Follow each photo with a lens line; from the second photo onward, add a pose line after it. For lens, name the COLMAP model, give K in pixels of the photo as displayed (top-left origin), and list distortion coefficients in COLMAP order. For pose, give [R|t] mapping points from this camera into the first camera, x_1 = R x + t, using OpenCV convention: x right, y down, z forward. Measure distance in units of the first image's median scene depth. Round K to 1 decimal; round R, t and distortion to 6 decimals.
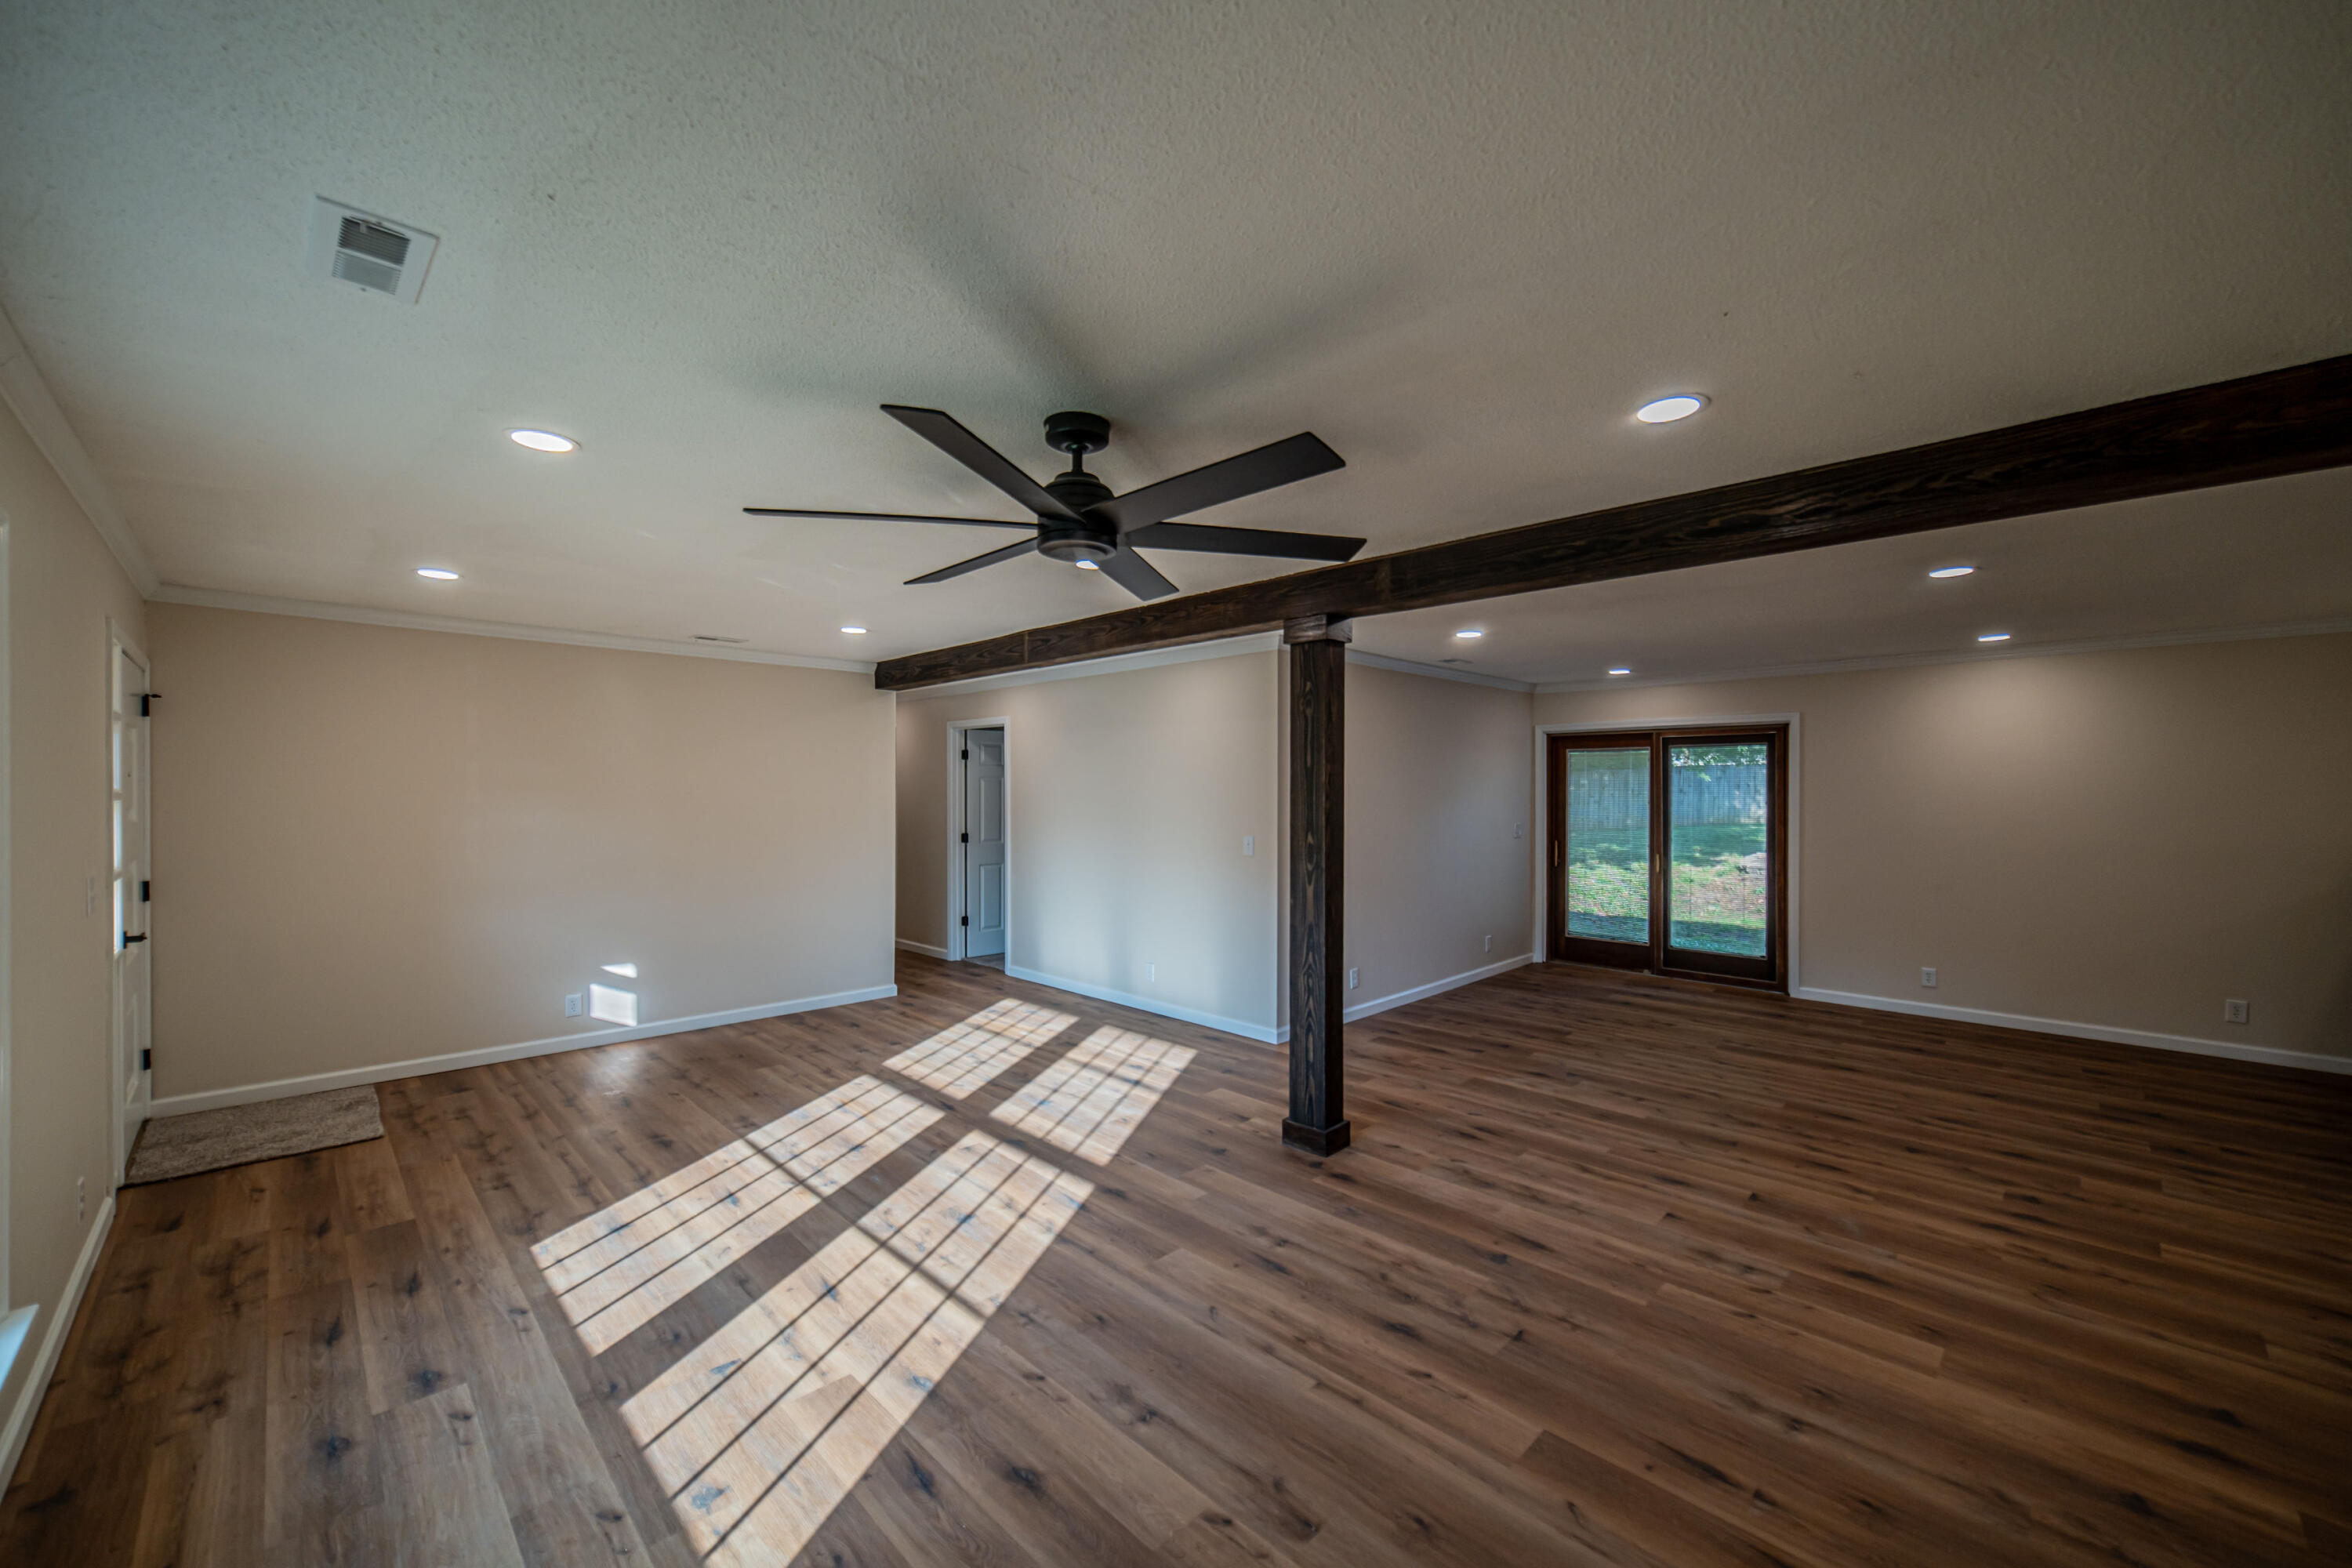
lens RADIAL K [[908.9, 0, 1175.0], [0, 908.9, 797.0], [0, 0, 1]] dist [-0.002848, 0.000767]
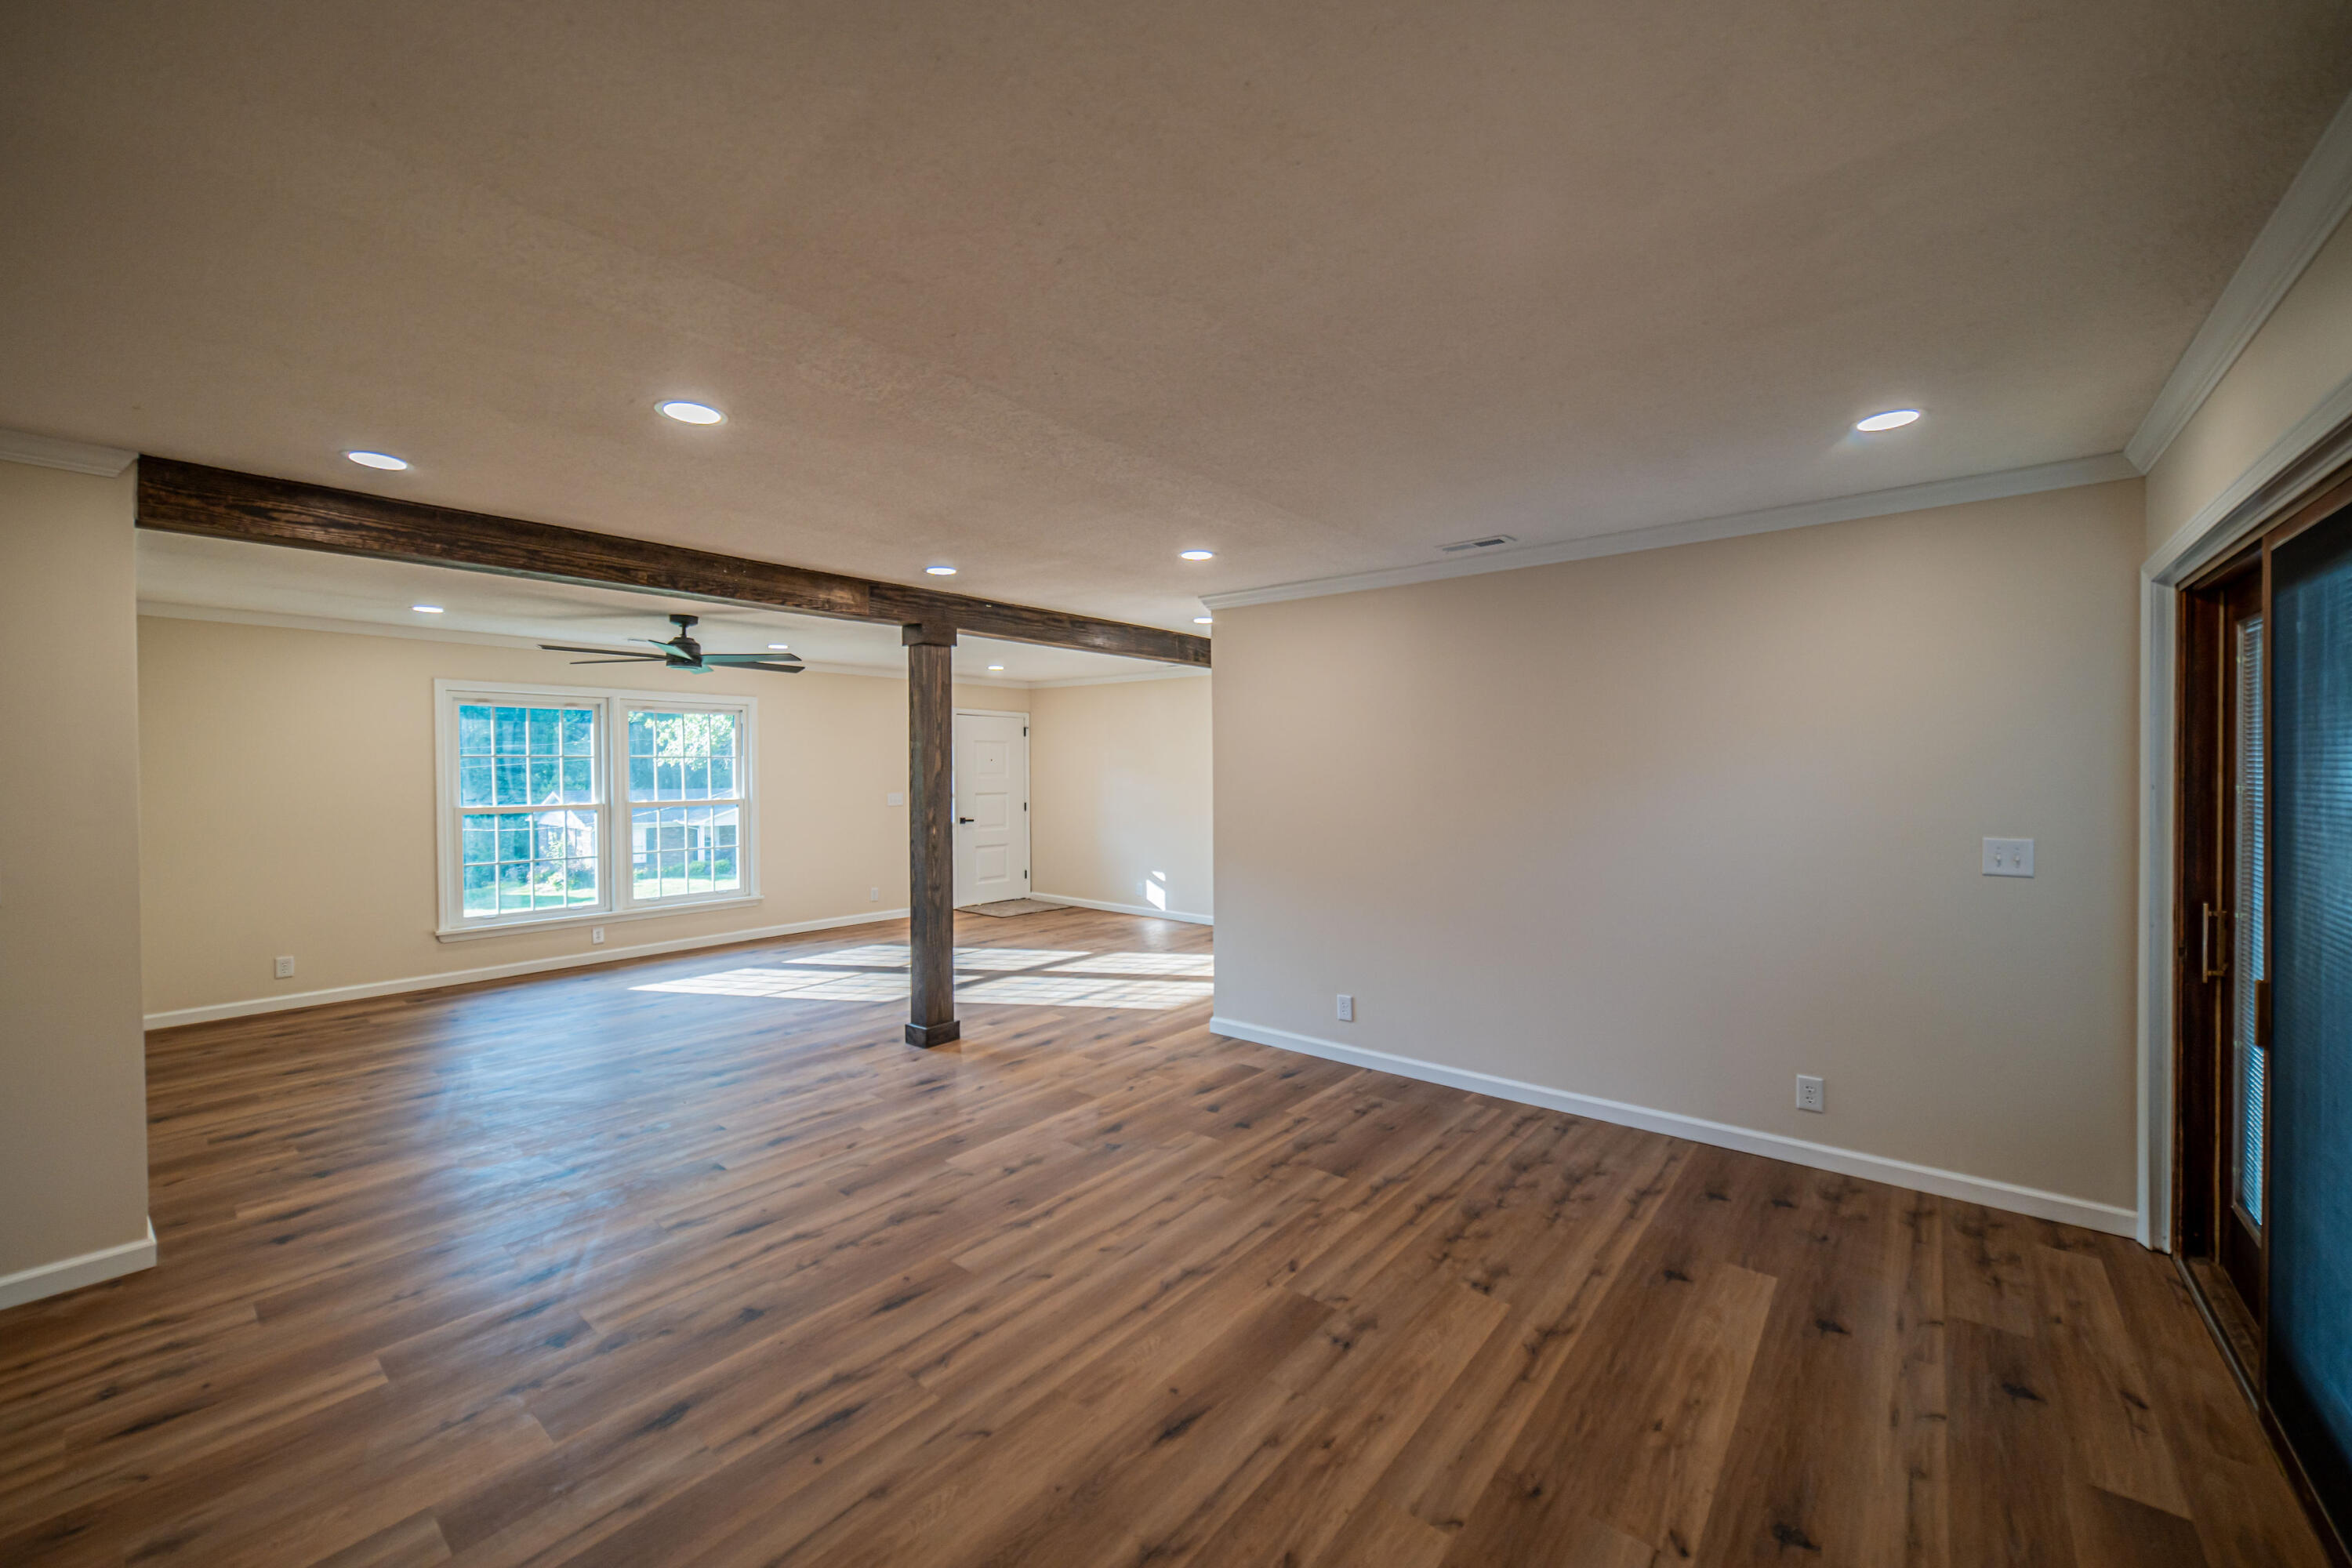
lens RADIAL K [[908.9, 0, 1163.3], [0, 908.9, 780.3], [0, 0, 1]] dist [-0.002848, 0.000767]
pose [[0.094108, 0.011790, -0.995492, 1.607625], [-0.004492, 0.999925, 0.011418, 0.002004], [0.995552, 0.003397, 0.094154, 1.336745]]
